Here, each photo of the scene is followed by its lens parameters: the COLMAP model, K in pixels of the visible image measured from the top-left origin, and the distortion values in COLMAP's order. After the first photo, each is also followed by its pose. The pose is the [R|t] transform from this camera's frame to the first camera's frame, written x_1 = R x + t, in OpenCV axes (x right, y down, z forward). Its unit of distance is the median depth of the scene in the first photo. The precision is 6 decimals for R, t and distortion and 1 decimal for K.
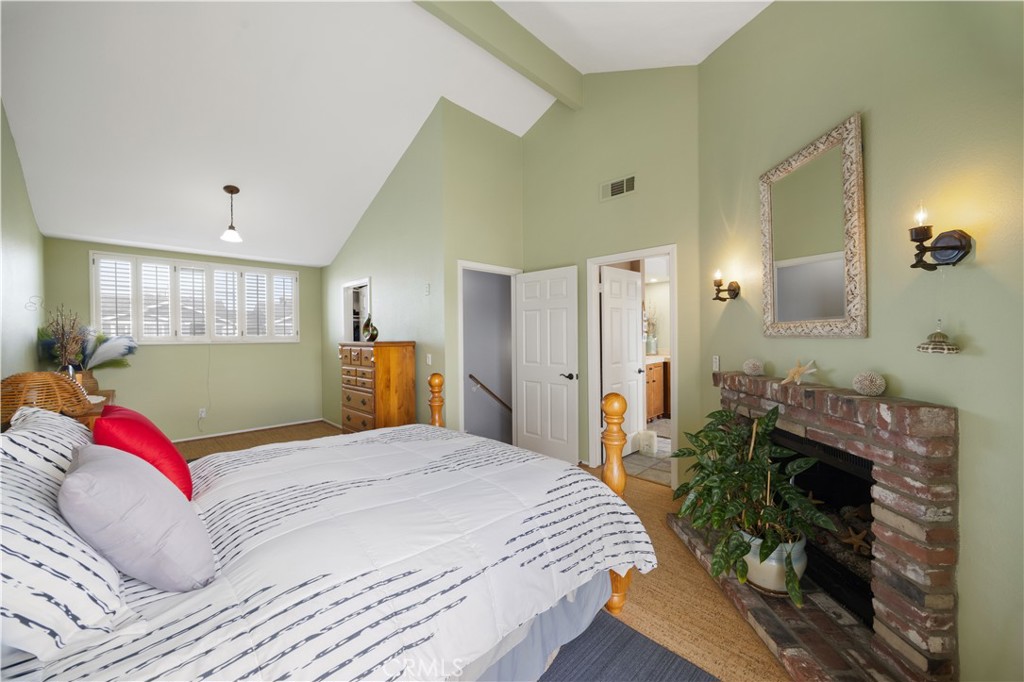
lens RADIAL K [[389.3, 0, 510.5], [0, 389.3, 334.7], [0, 0, 1]] dist [-0.006254, 0.000301]
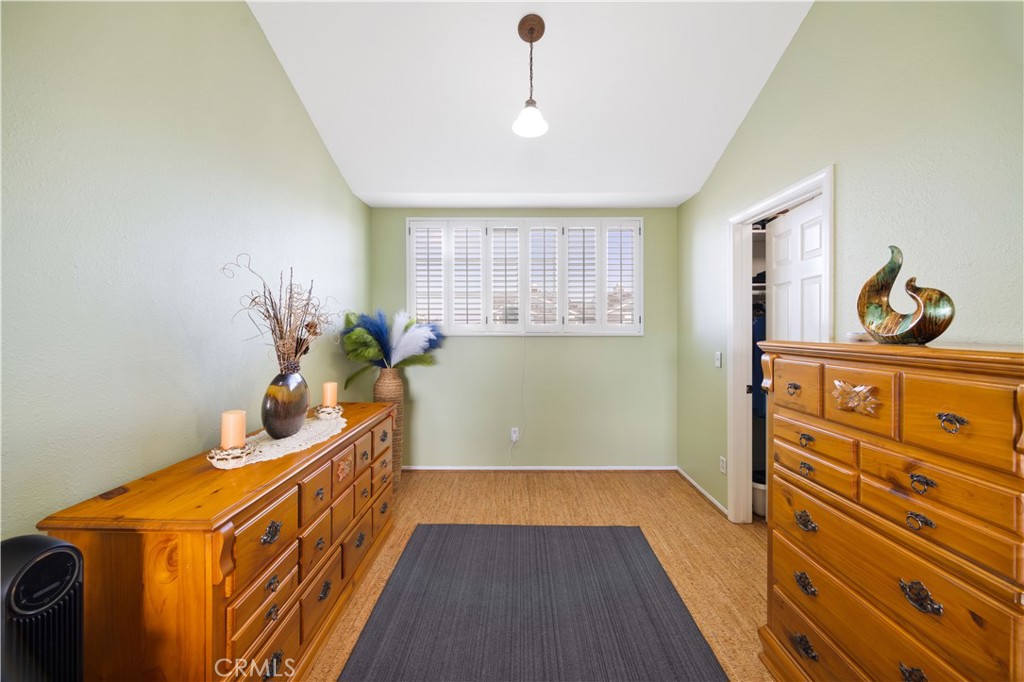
lens RADIAL K [[389.3, 0, 515.8], [0, 389.3, 334.0], [0, 0, 1]] dist [-0.006254, 0.000301]
pose [[0.707805, 0.021405, -0.706083, -0.309192], [-0.008667, 0.999729, 0.021619, 0.005493], [0.706354, -0.009183, 0.707799, 0.520333]]
